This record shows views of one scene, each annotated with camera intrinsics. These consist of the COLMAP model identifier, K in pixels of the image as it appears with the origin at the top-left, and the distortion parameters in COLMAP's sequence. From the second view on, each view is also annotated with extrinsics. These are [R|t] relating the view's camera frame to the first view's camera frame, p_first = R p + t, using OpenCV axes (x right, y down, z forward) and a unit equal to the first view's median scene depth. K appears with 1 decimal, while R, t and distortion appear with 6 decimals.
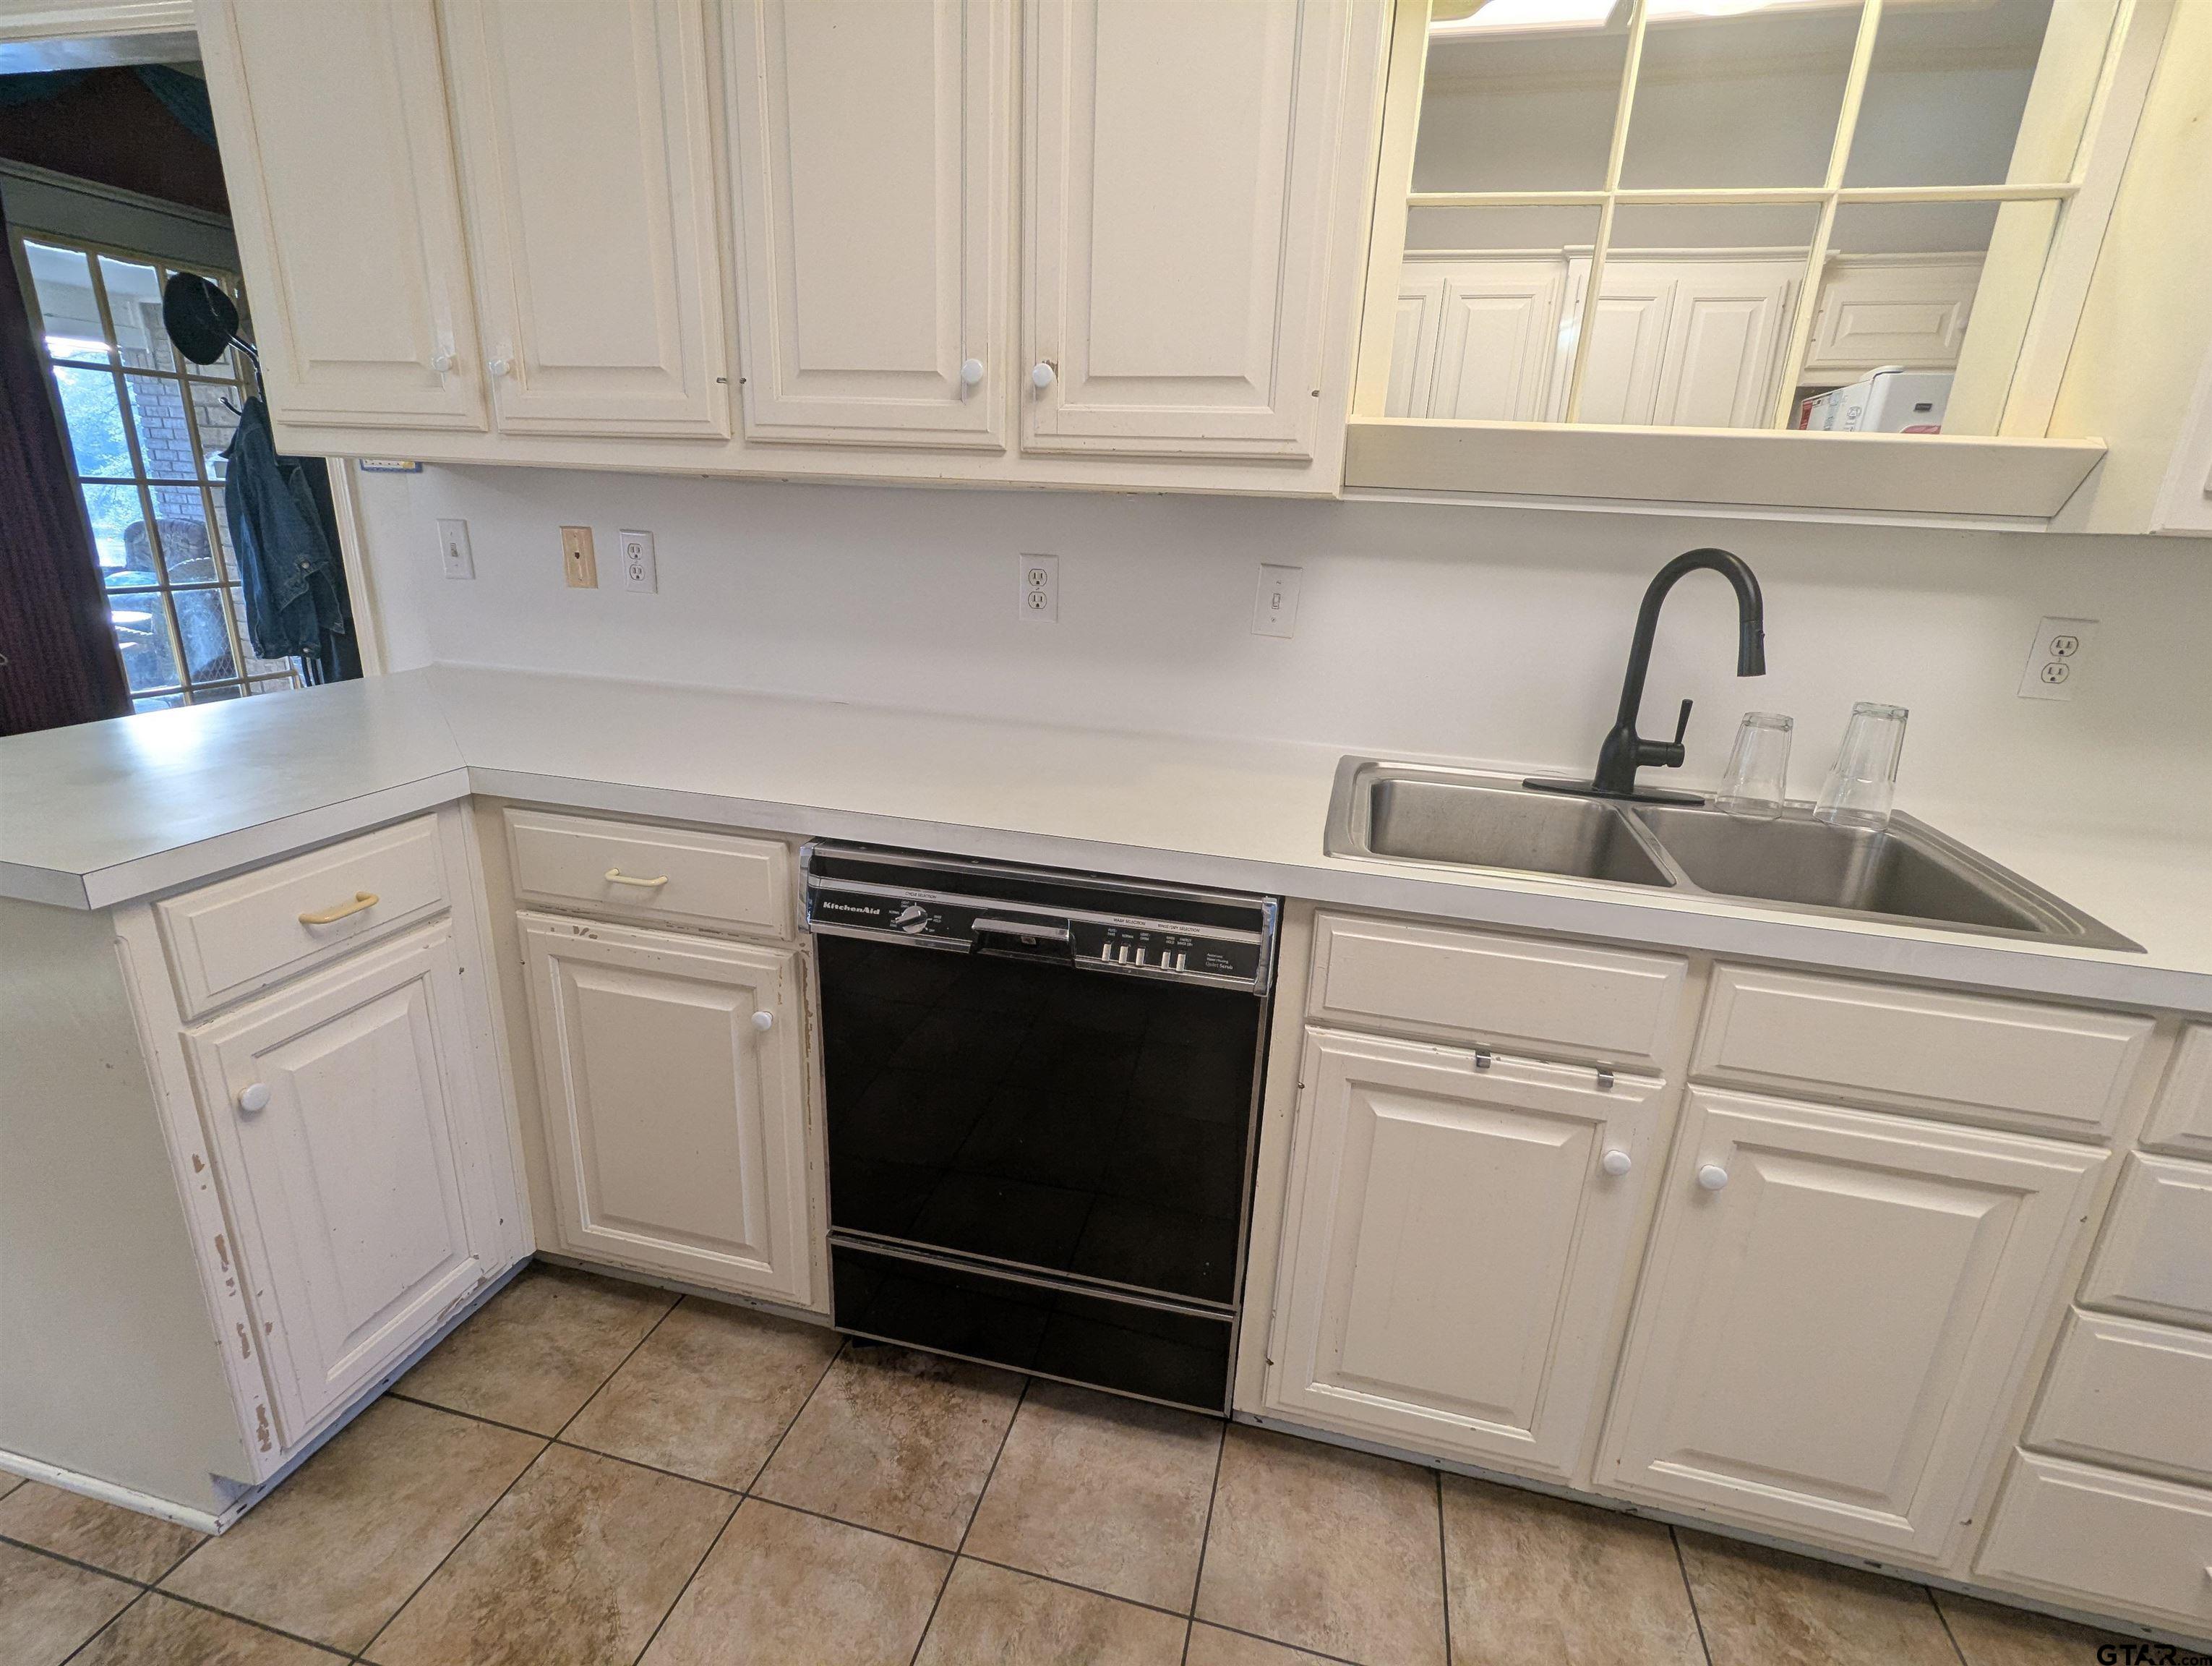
lens RADIAL K [[1041.5, 0, 1106.0], [0, 1041.5, 833.0], [0, 0, 1]] dist [-0.013563, 0.007057]
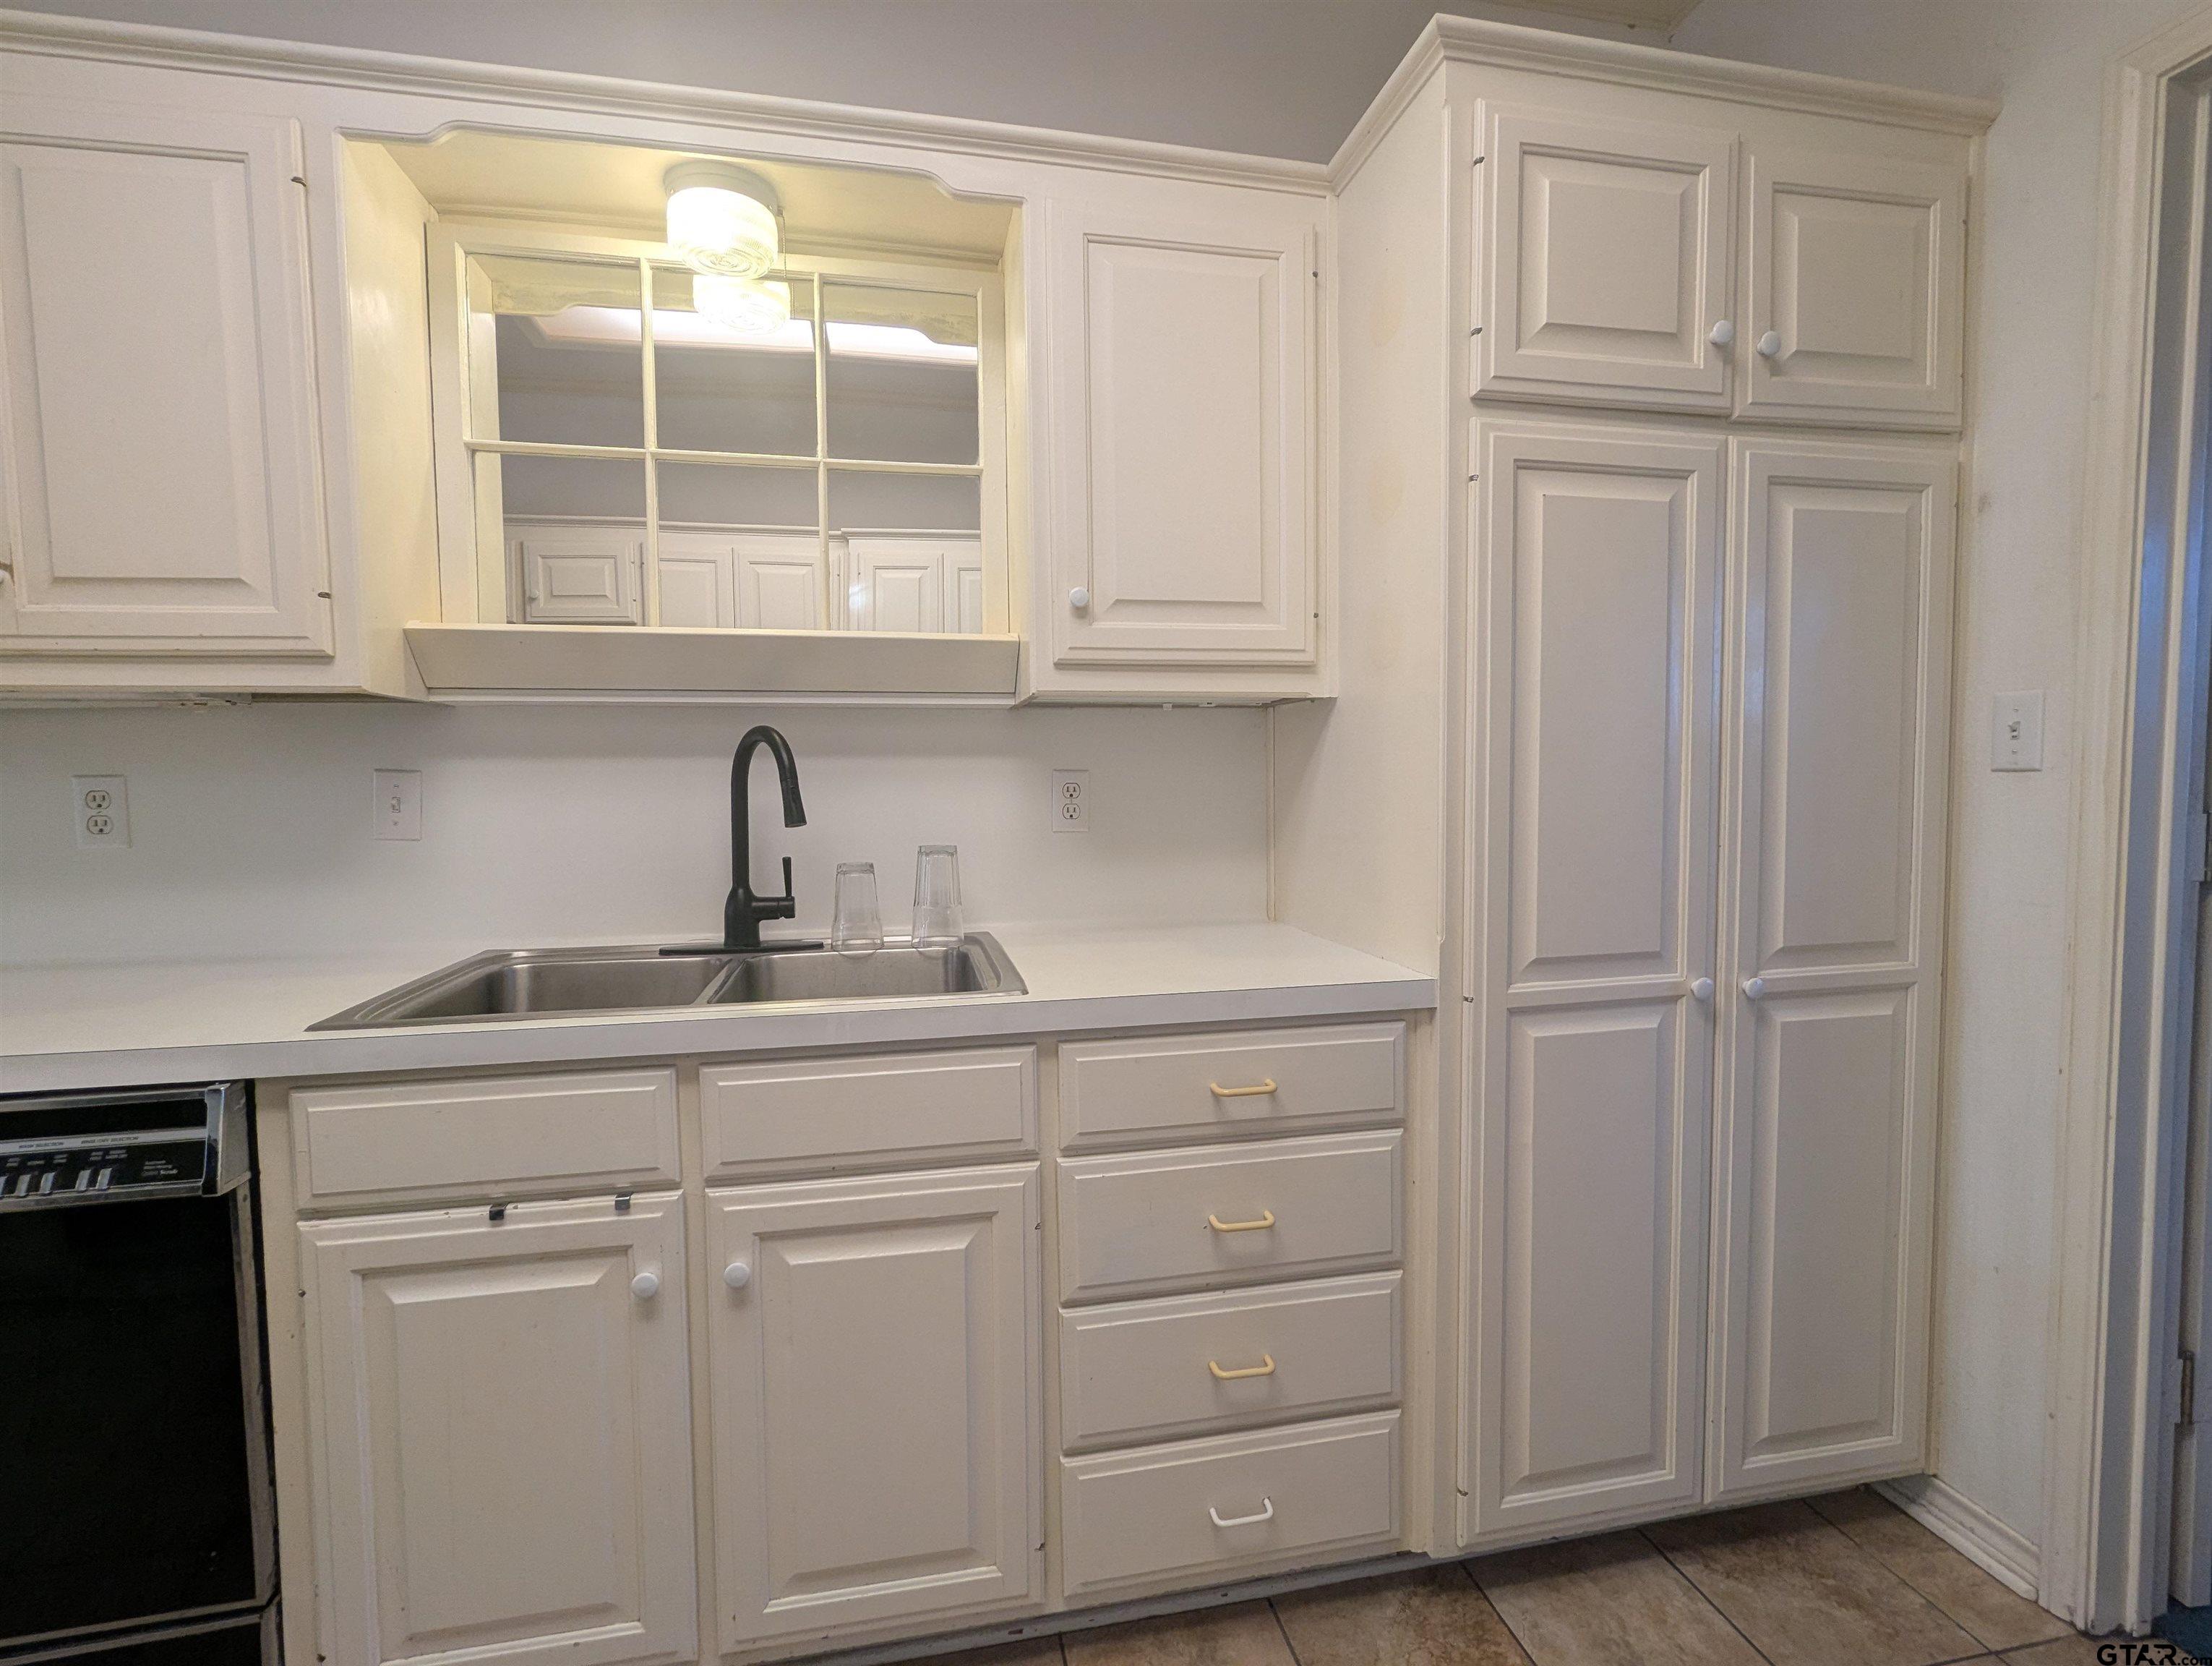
lens RADIAL K [[1041.5, 0, 1106.0], [0, 1041.5, 833.0], [0, 0, 1]] dist [-0.013563, 0.007057]
pose [[0.896682, -0.076950, 0.435936, 0.465523], [0.179715, 0.963250, -0.199628, 0.167219], [-0.404554, 0.257347, 0.877558, -0.181642]]
